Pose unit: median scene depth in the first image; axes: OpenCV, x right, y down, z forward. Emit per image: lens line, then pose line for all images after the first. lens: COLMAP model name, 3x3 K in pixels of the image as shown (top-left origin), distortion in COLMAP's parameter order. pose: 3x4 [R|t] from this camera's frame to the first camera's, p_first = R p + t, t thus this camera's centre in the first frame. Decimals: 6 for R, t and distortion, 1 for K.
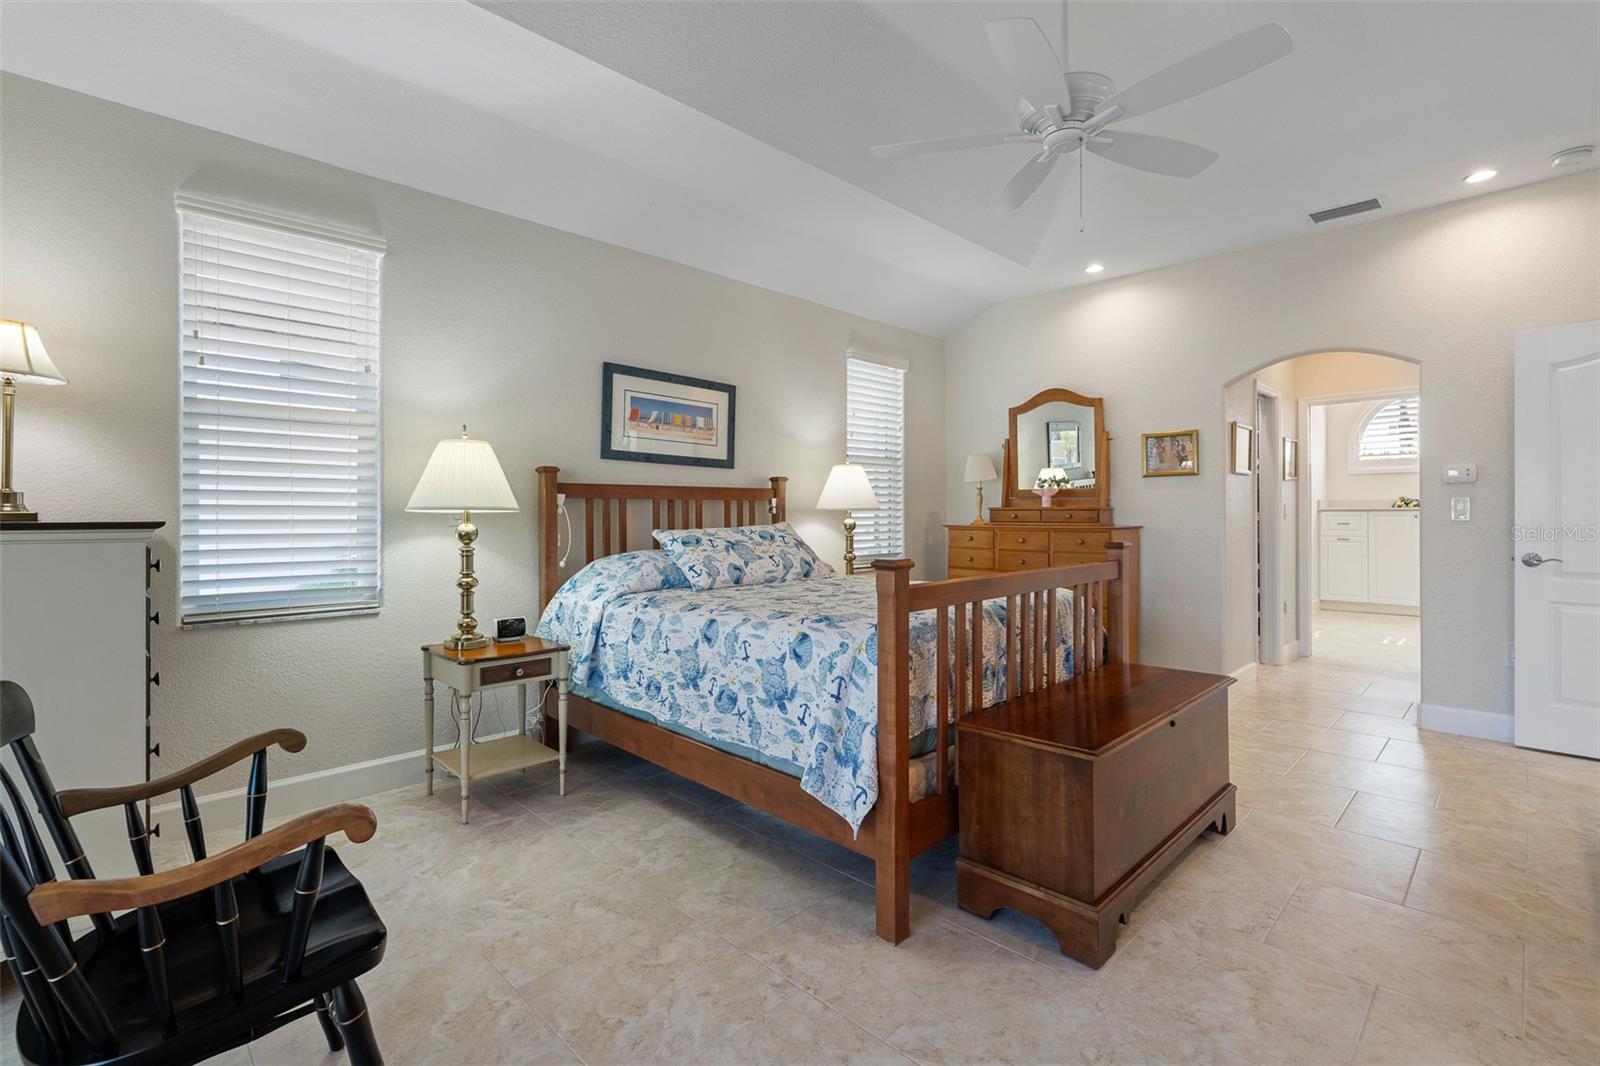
lens RADIAL K [[729.6, 0, 825.6], [0, 729.6, 492.9], [0, 0, 1]] dist [-0.004621, 0.000278]
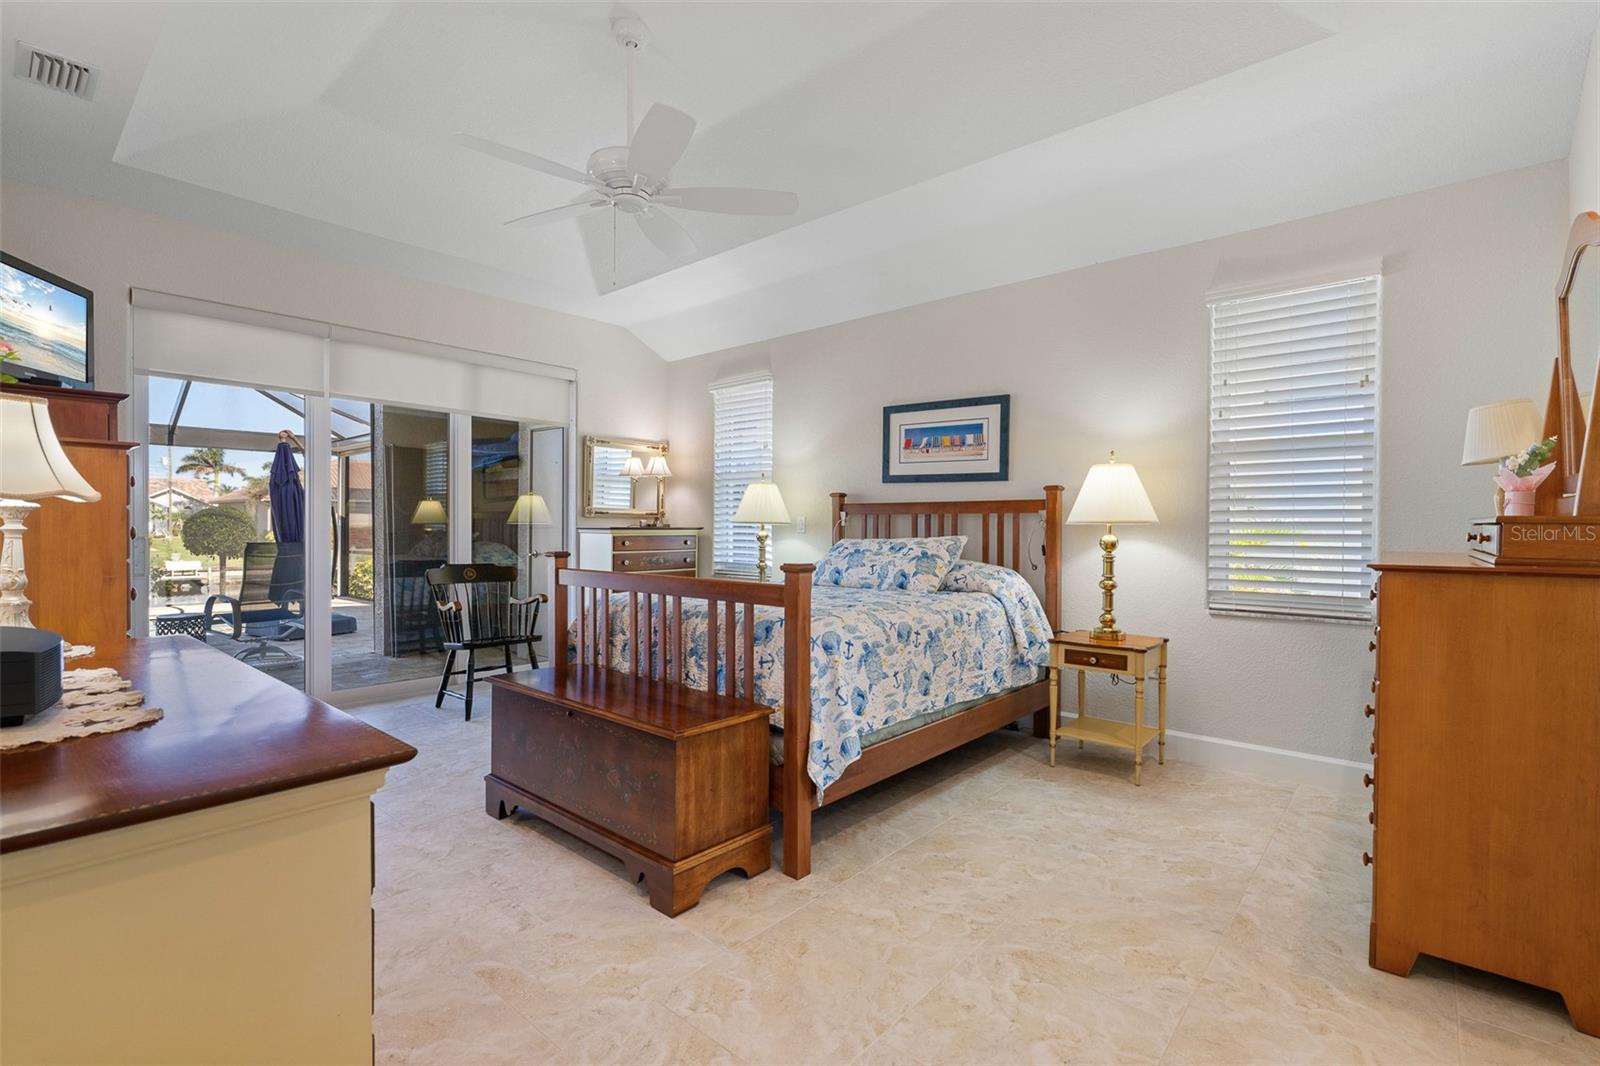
lens RADIAL K [[729.6, 0, 803.0], [0, 729.6, 528.0], [0, 0, 1]] dist [-0.004621, 0.000278]
pose [[0.053400, 0.013036, -0.998488, 0.933546], [0.029560, 0.999456, 0.014630, 0.008996], [0.998136, -0.030296, 0.052985, 0.754945]]
